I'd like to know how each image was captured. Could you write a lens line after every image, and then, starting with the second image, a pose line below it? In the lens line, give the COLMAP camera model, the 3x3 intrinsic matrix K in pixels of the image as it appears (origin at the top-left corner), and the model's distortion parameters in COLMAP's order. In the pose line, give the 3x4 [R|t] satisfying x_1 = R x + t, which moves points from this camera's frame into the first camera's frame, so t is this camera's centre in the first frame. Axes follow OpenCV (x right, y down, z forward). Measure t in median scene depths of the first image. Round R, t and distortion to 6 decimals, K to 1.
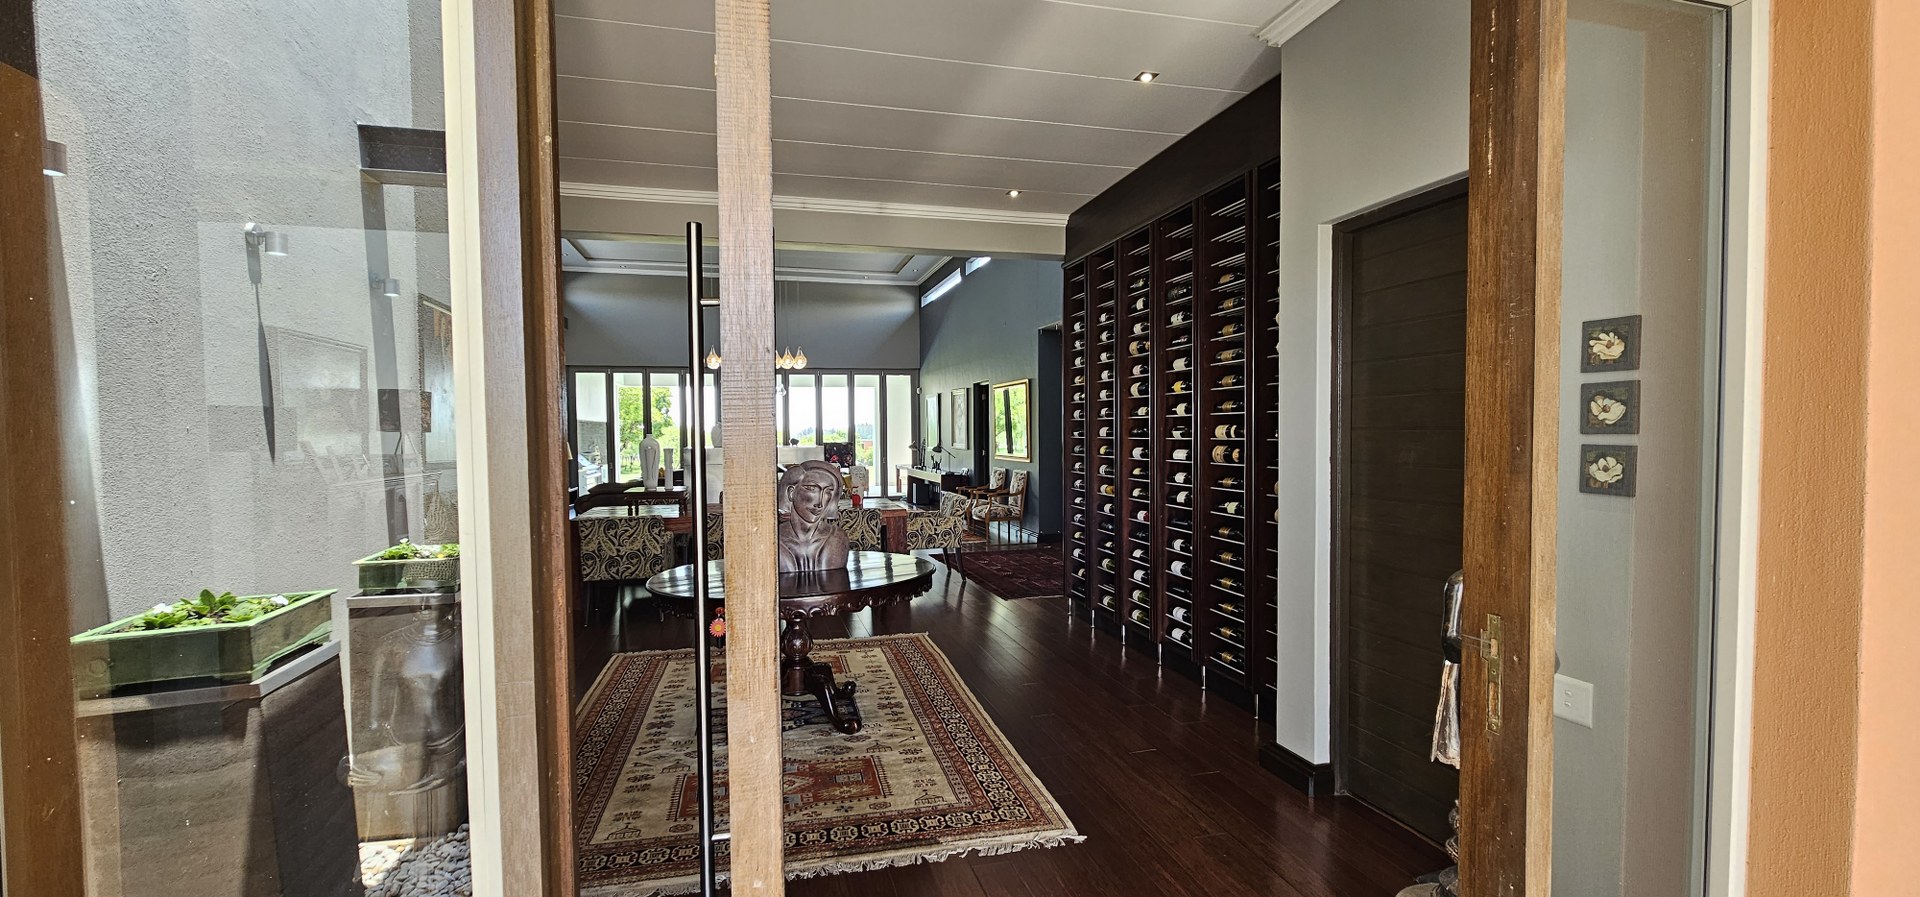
lens RADIAL K [[777.5, 0, 942.4], [0, 777.5, 460.2], [0, 0, 1]] dist [-0.000231, -0.000175]
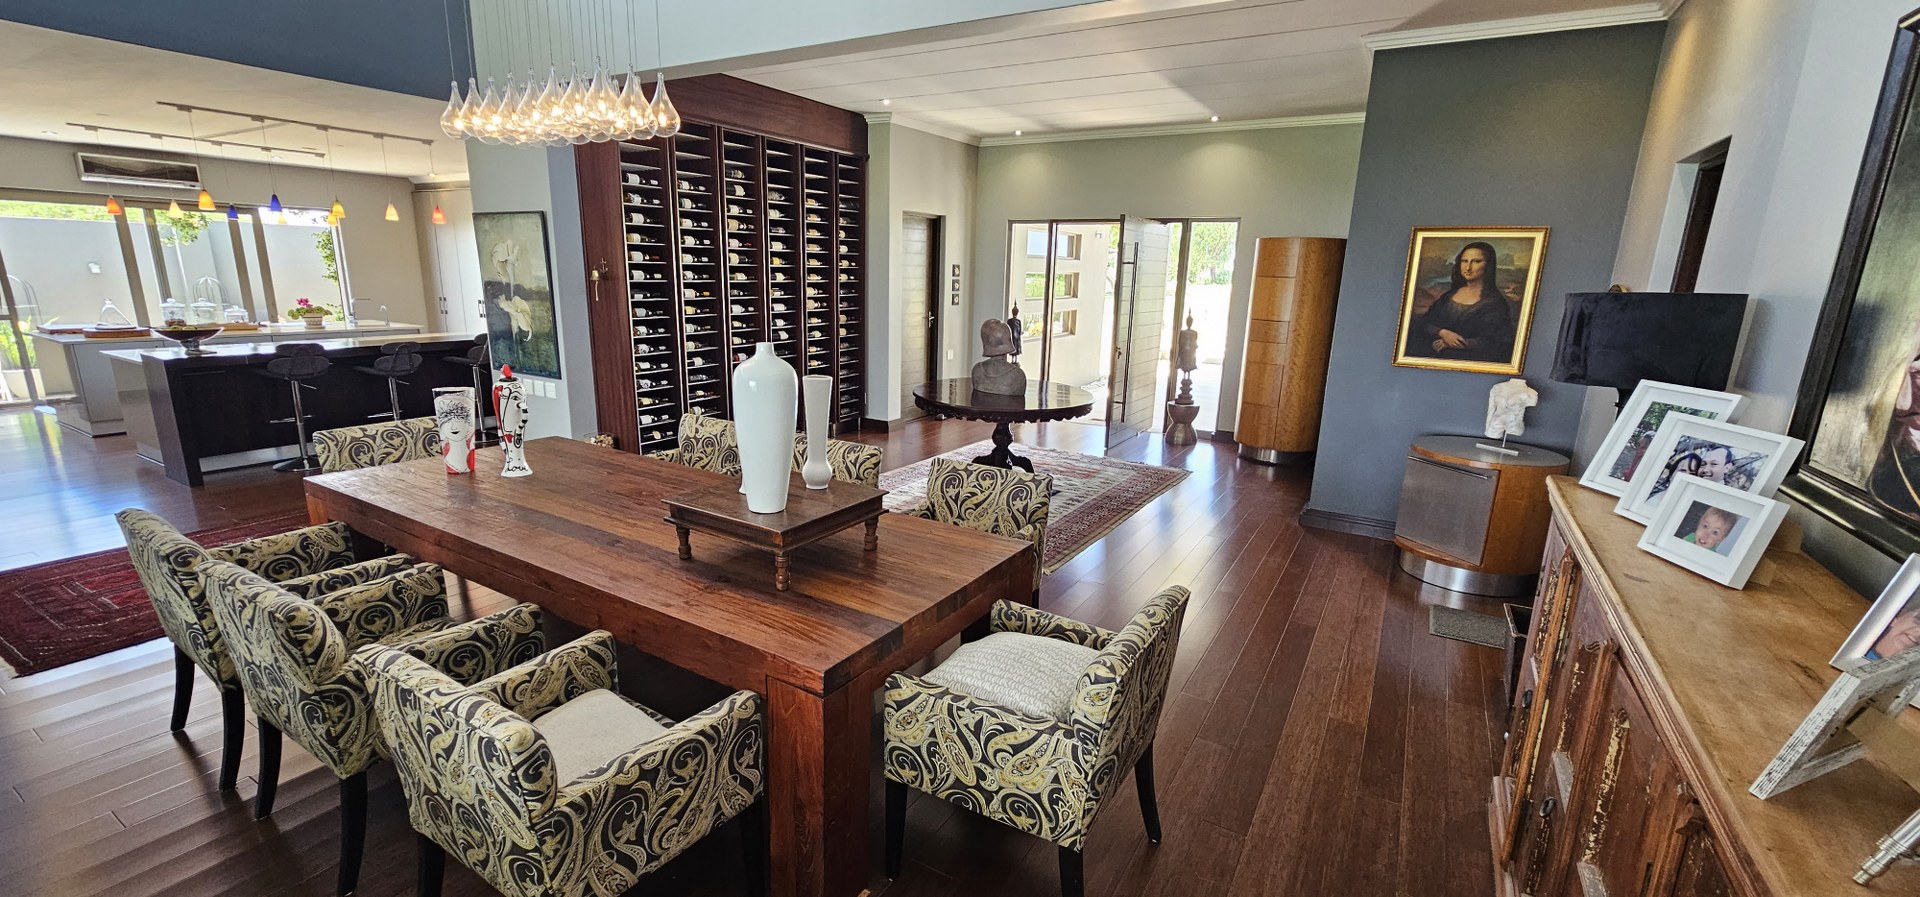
lens RADIAL K [[780.8, 0, 947.2], [0, 780.8, 459.5], [0, 0, 1]] dist [-0.004536, -0.000907]
pose [[-0.700957, -0.177076, 0.690872, -0.929335], [0.007771, 0.966734, 0.255667, -0.096423], [-0.713162, 0.184580, -0.676262, 1.664574]]
